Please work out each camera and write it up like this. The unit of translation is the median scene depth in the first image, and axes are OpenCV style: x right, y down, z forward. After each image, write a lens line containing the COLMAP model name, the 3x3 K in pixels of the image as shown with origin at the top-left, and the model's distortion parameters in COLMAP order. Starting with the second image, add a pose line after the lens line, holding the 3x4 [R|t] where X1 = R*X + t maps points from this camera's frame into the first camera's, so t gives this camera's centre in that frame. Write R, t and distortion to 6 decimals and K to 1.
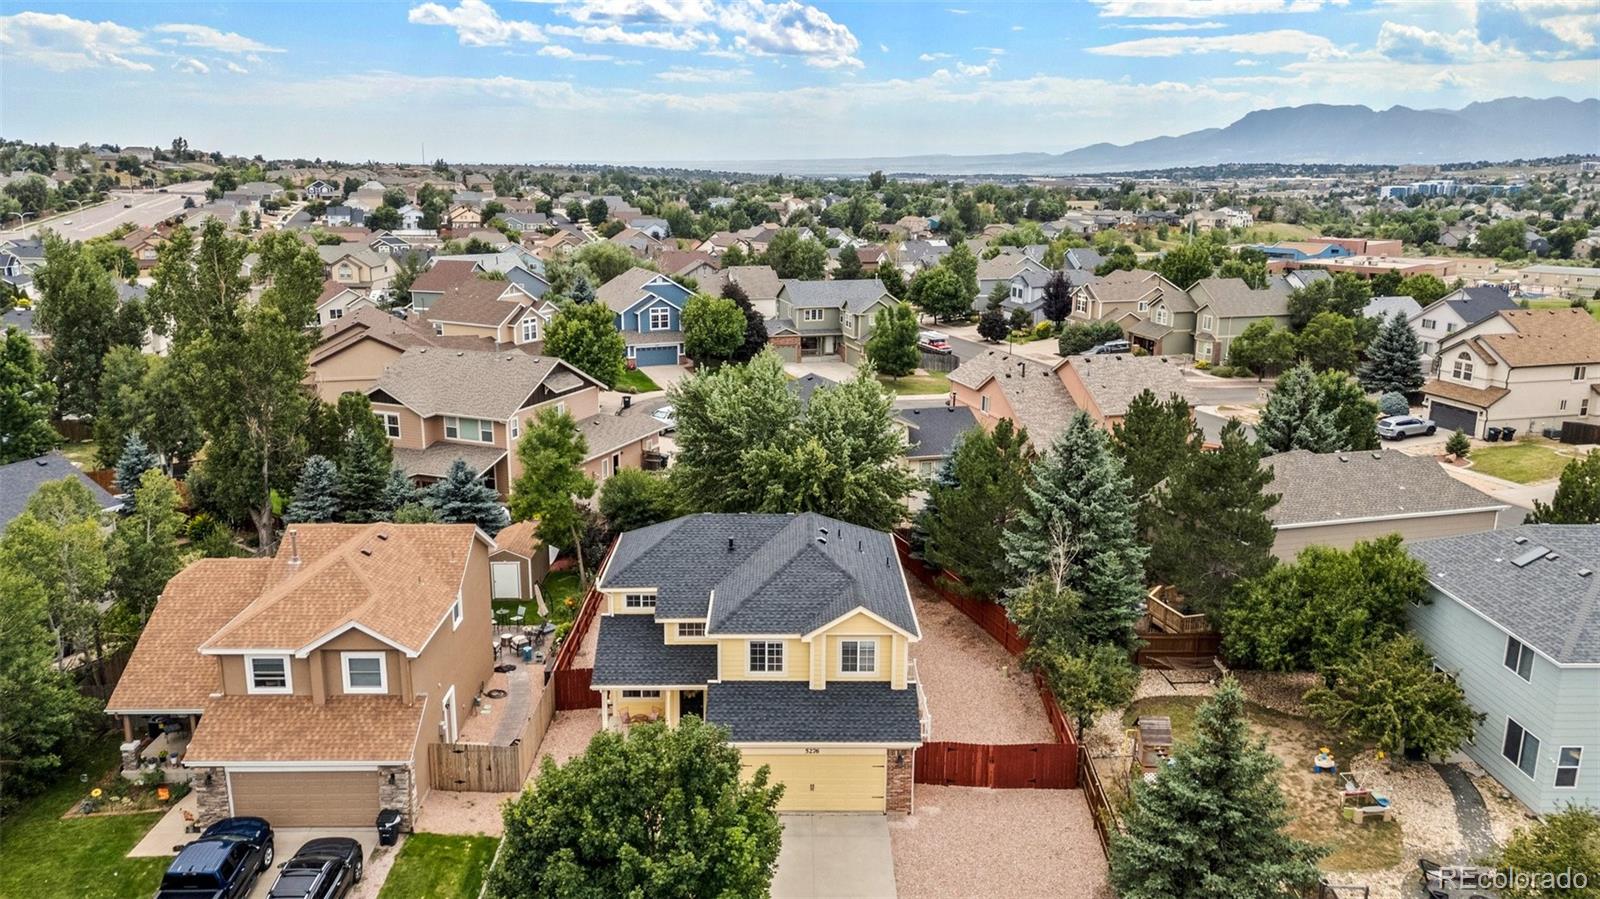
lens RADIAL K [[1122.7, 0, 800.0], [0, 1122.7, 449.5], [0, 0, 1]] dist [0.102105, -0.128931]
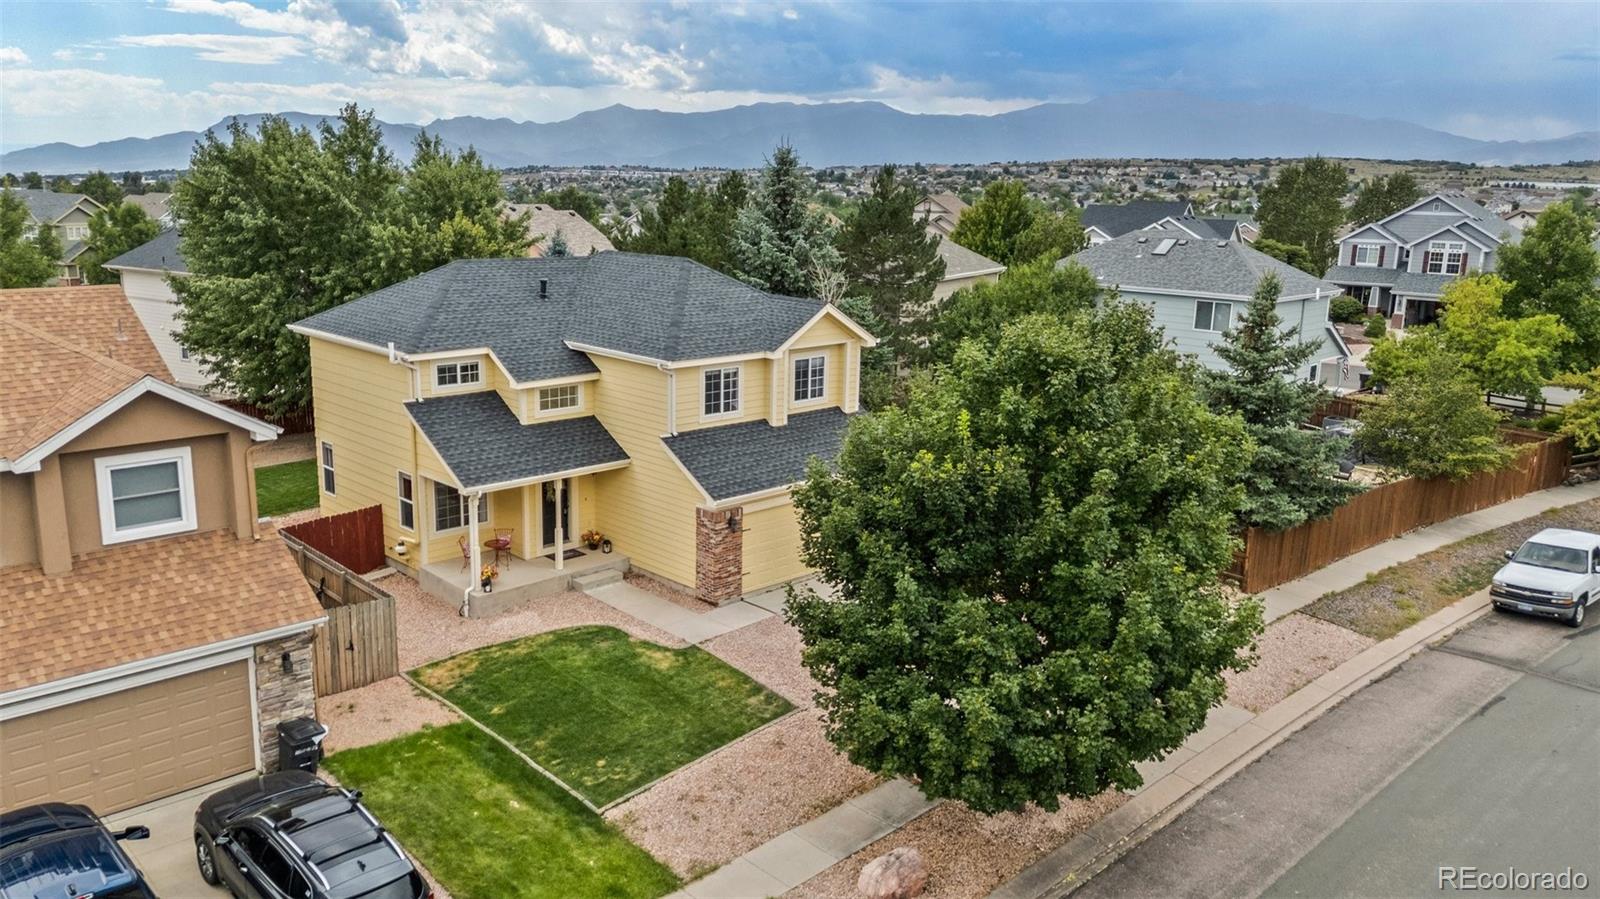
lens RADIAL K [[1199.4, 0, 826.5], [0, 1199.4, 458.4], [0, 0, 1]] dist [0.066652, -0.008492]
pose [[0.707452, -0.153872, 0.689808, -0.528536], [0.144856, 0.986861, 0.071574, 0.180510], [-0.691758, 0.049288, 0.720446, 0.389387]]
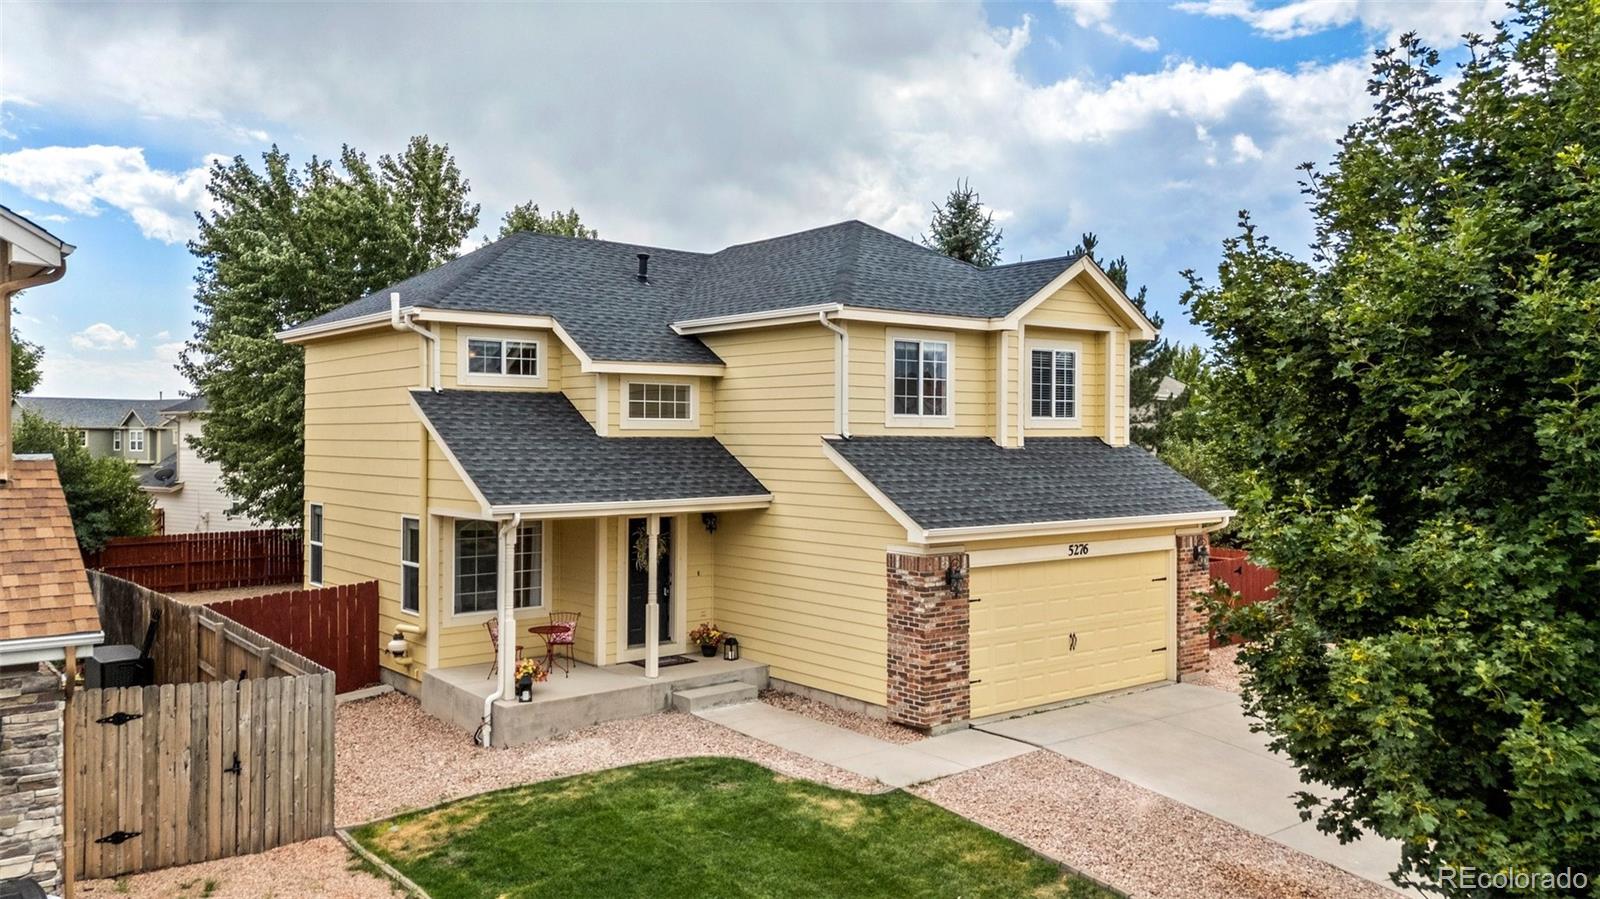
lens RADIAL K [[1211.5, 0, 800.0], [0, 1211.5, 449.5], [0, 0, 1]] dist [0.077587, -0.004134]
pose [[0.783563, -0.016653, 0.621089, -0.365849], [0.151428, 0.974615, -0.164908, 0.282564], [-0.602576, 0.223266, 0.766195, 0.666514]]
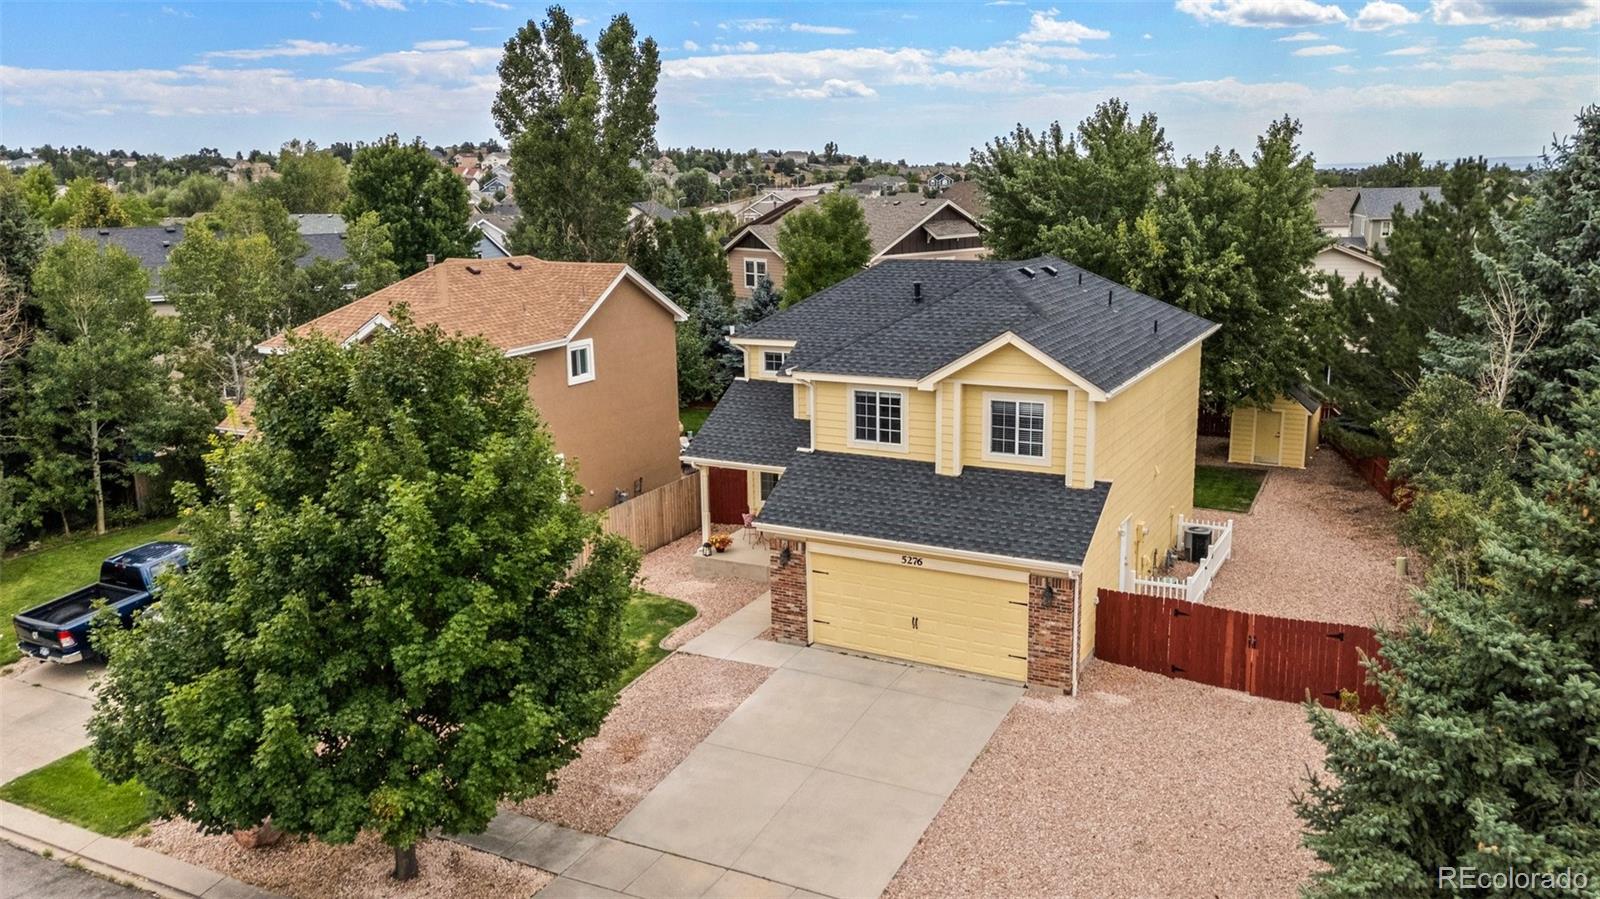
lens RADIAL K [[1199.4, 0, 826.5], [0, 1199.4, 458.4], [0, 0, 1]] dist [0.066652, -0.008492]
pose [[0.881954, 0.083528, -0.463875, 0.262619], [-0.084470, 0.996249, 0.018791, 0.196418], [0.463705, 0.022610, 0.885701, 0.382031]]
